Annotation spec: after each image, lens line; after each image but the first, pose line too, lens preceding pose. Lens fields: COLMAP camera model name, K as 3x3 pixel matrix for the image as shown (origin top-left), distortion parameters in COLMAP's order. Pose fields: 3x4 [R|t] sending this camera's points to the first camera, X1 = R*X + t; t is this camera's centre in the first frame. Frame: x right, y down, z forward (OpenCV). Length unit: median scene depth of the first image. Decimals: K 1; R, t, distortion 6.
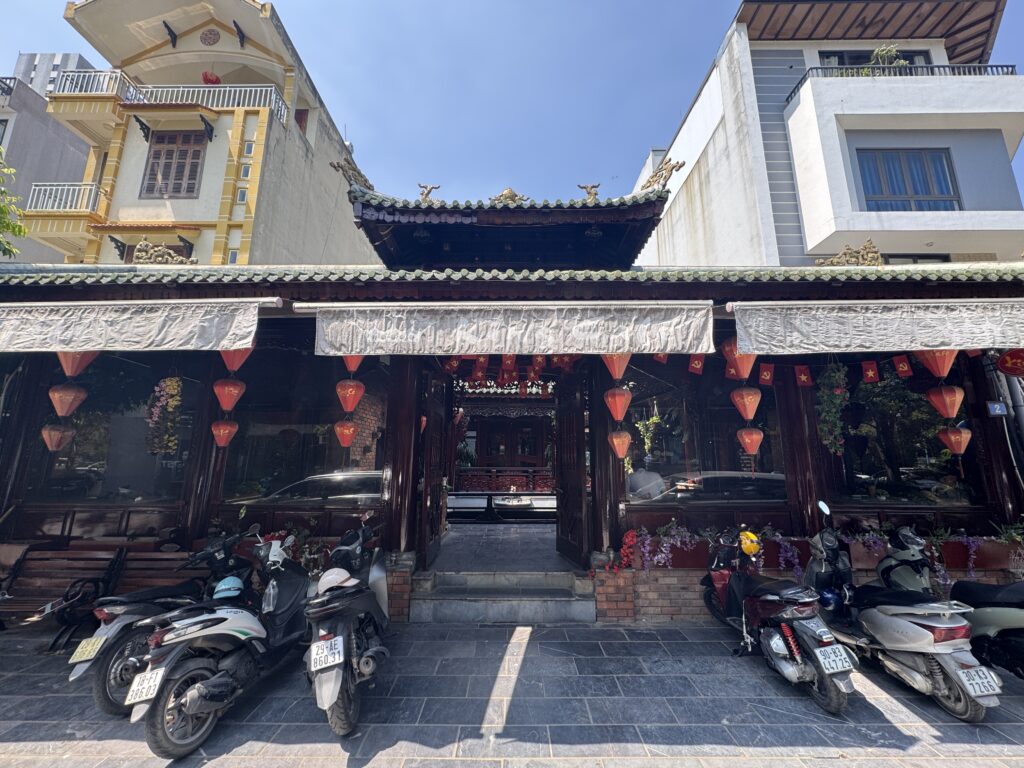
lens RADIAL K [[413.8, 0, 512.0], [0, 413.8, 384.0], [0, 0, 1]] dist [-0.000033, -0.000002]
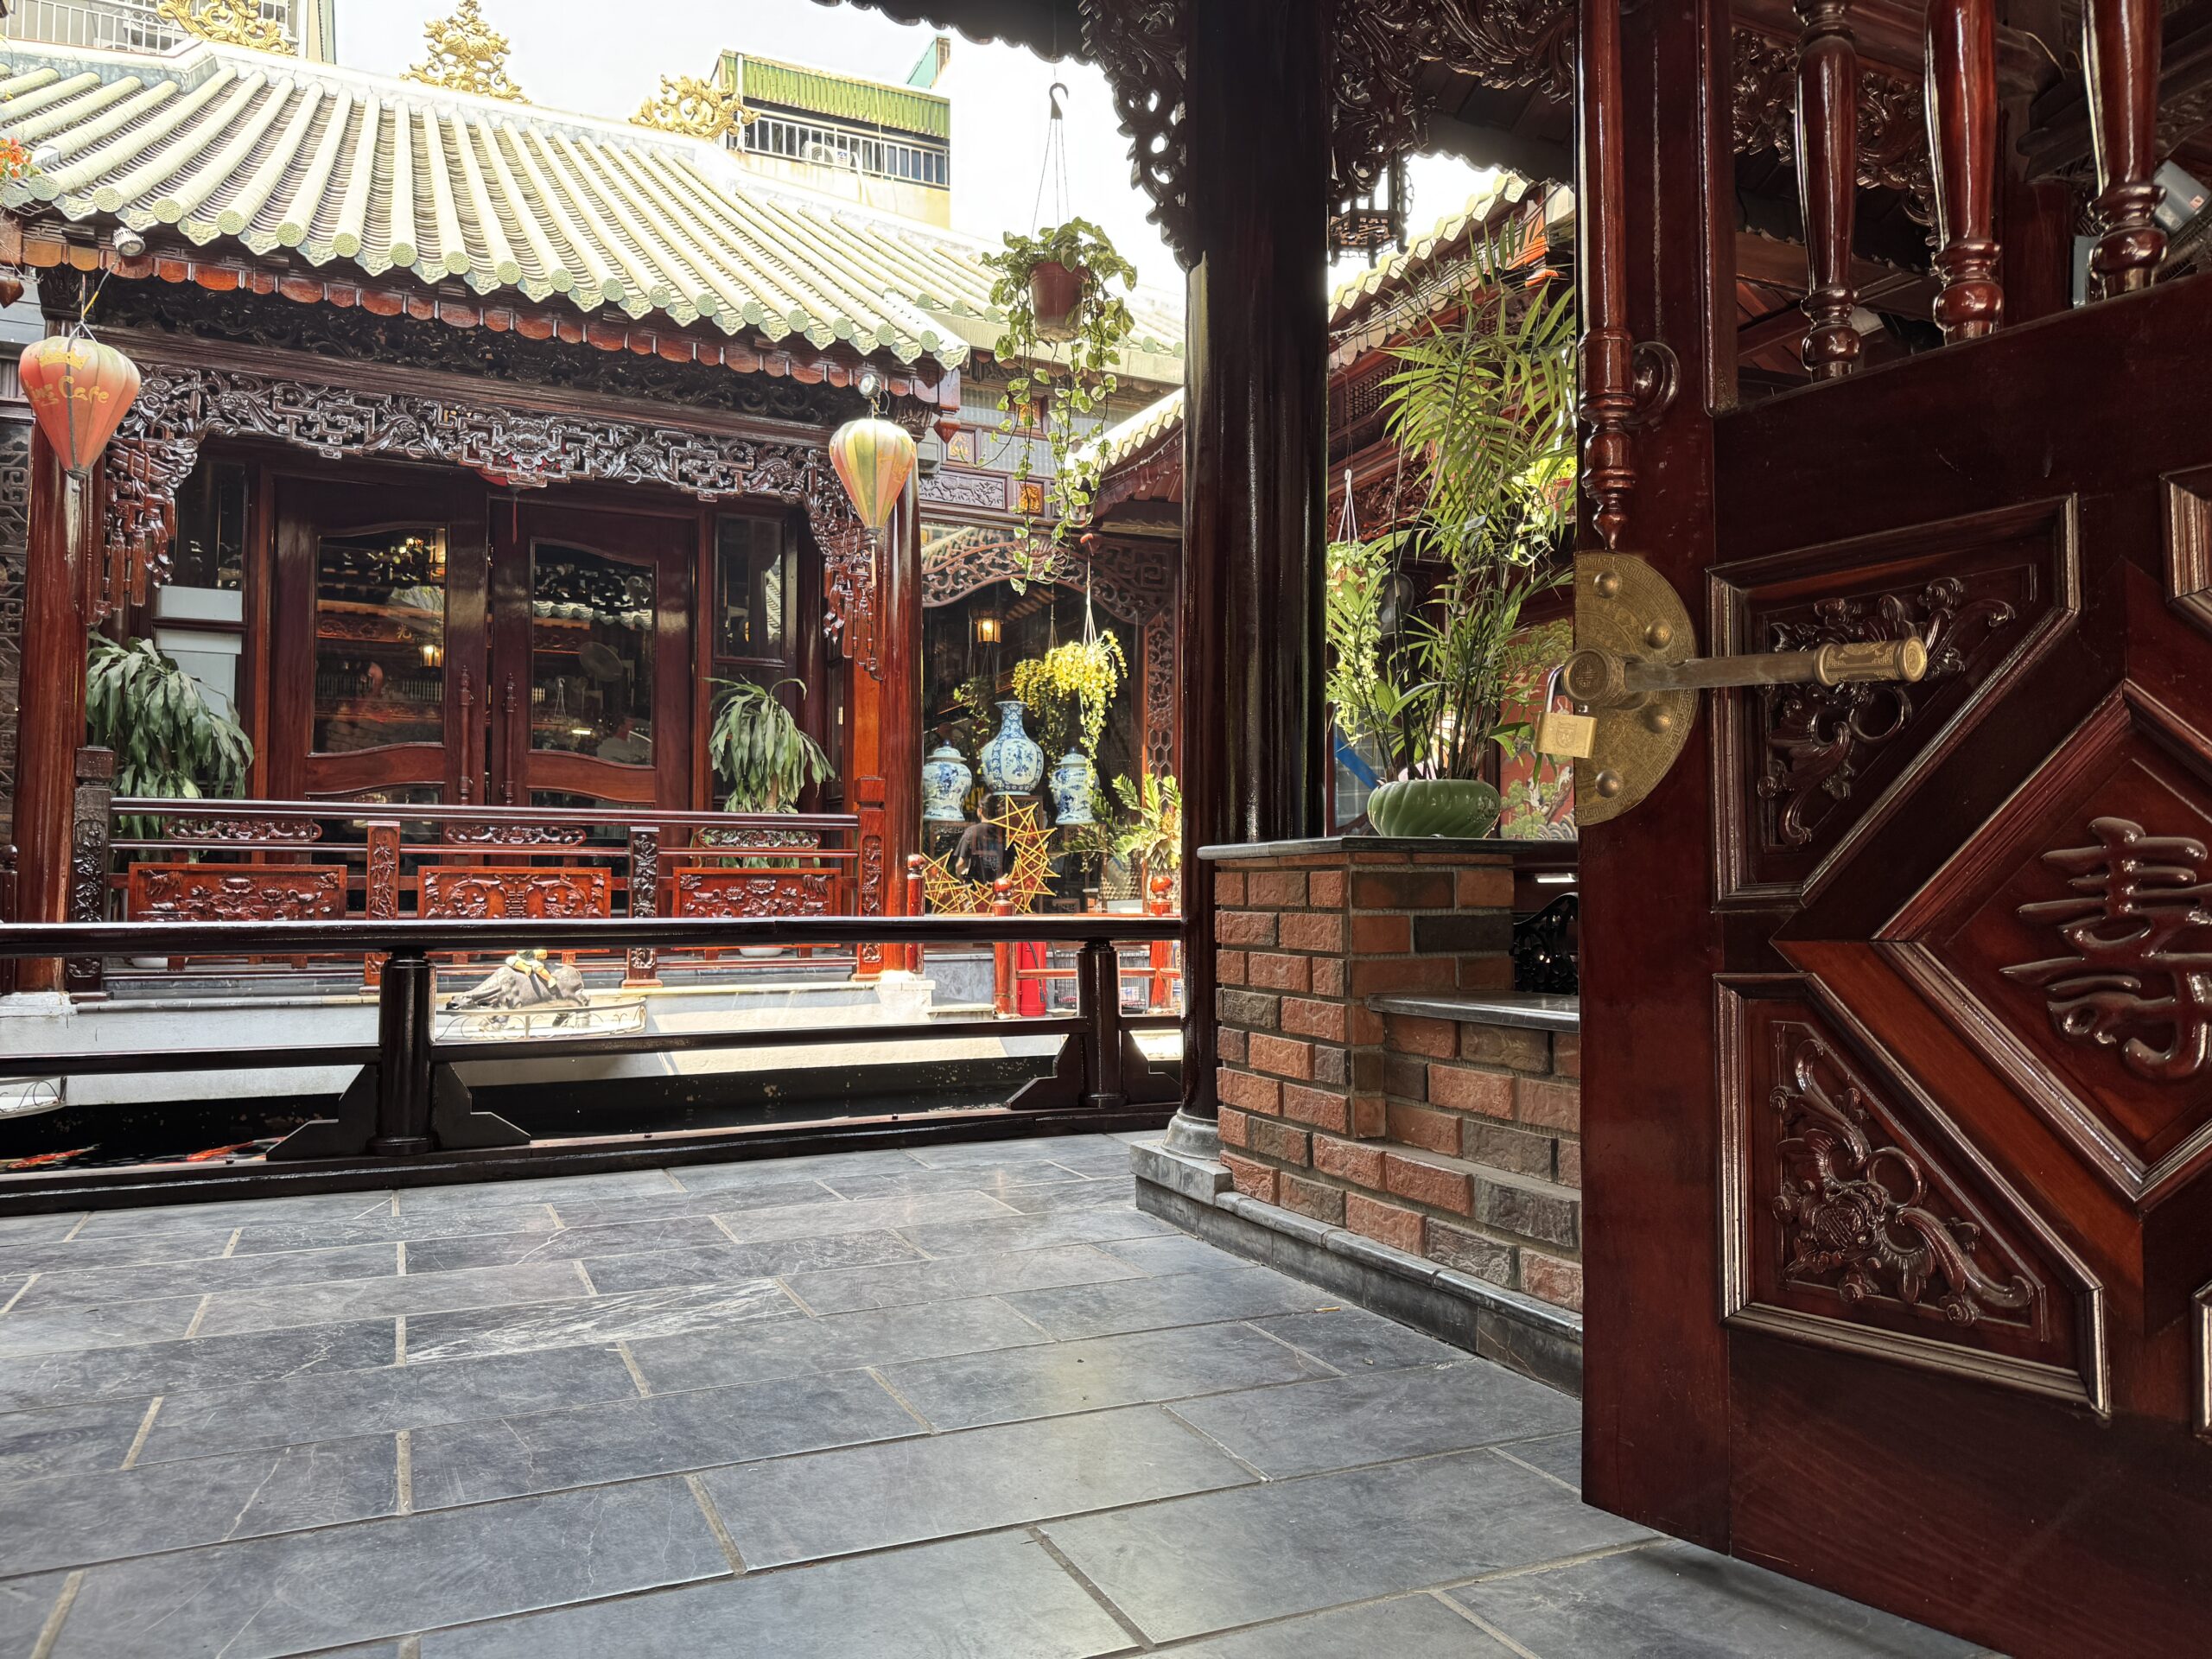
lens RADIAL K [[1550.0, 0, 1106.0], [0, 1550.0, 829.5], [0, 0, 1]] dist [0.210958, -0.288510]
pose [[0.910220, 0.019712, 0.413655, -0.044892], [-0.081137, 0.987996, 0.131454, 0.112770], [-0.406098, -0.153215, 0.900894, 0.368506]]
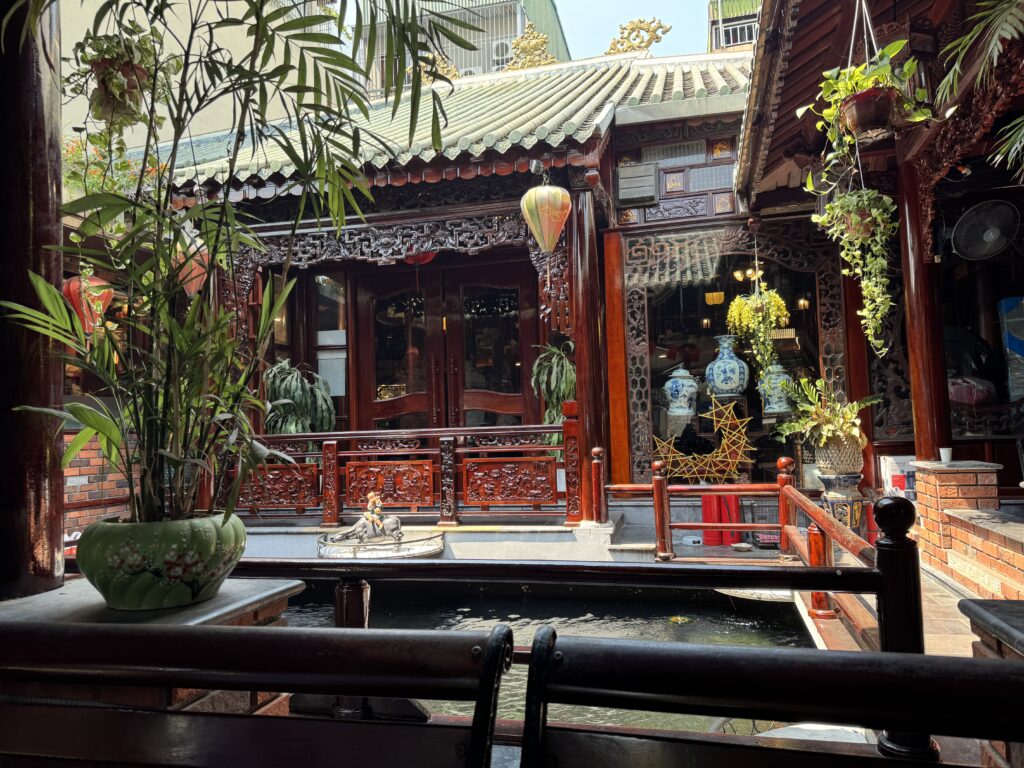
lens RADIAL K [[717.5, 0, 512.0], [0, 717.5, 384.0], [0, 0, 1]] dist [0.210958, -0.288510]
pose [[0.971389, -0.044569, -0.233275, 0.216365], [0.076434, 0.988643, 0.129396, 0.106083], [0.224859, -0.143525, 0.963763, 0.515801]]
